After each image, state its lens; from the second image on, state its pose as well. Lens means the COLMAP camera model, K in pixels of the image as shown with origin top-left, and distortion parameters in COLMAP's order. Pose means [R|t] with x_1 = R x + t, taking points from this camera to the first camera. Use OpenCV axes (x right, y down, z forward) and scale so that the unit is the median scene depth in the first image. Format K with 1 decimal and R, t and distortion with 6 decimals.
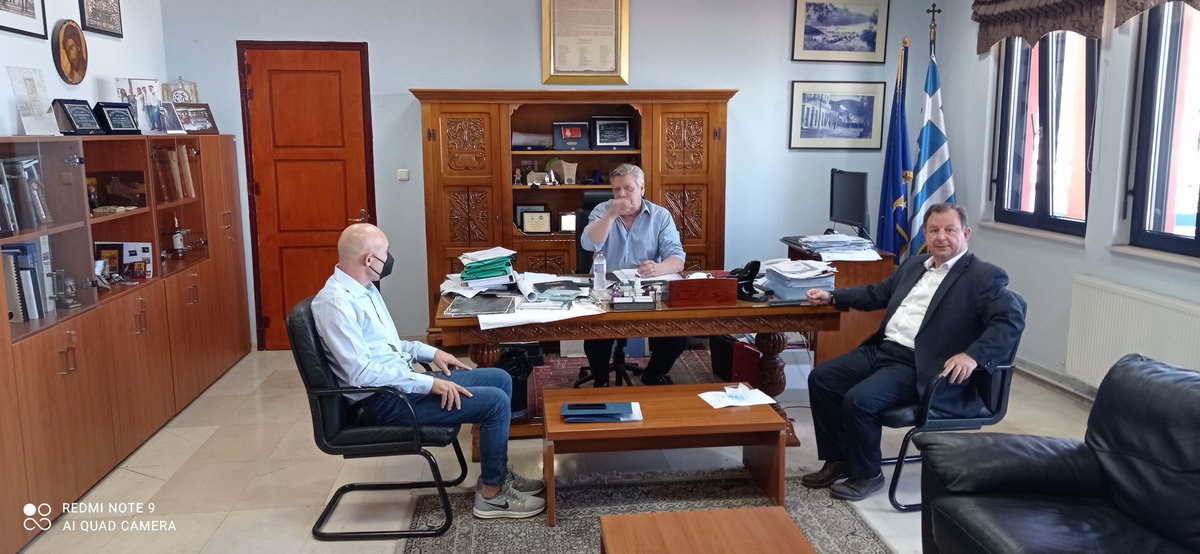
lens RADIAL K [[792.7, 0, 600.0], [0, 792.7, 277.0], [0, 0, 1]] dist [-0.004508, -0.016238]
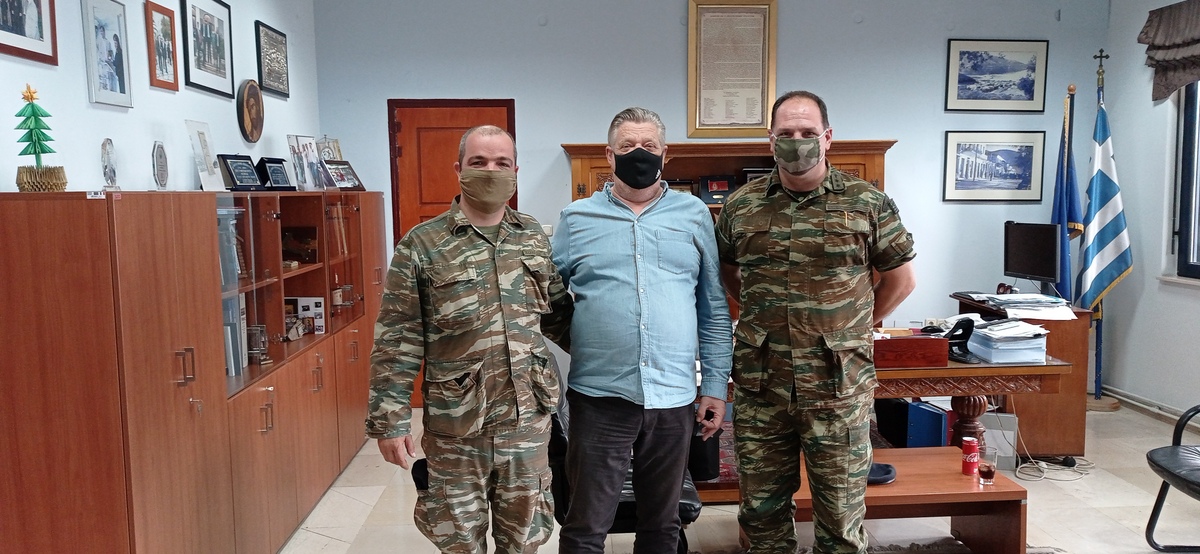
lens RADIAL K [[792.7, 0, 600.0], [0, 792.7, 277.0], [0, 0, 1]] dist [-0.004508, -0.016238]
pose [[0.996914, -0.000019, -0.078502, -0.106066], [-0.005400, 0.997614, -0.068822, -0.002008], [0.078316, 0.069034, 0.994536, 0.022647]]
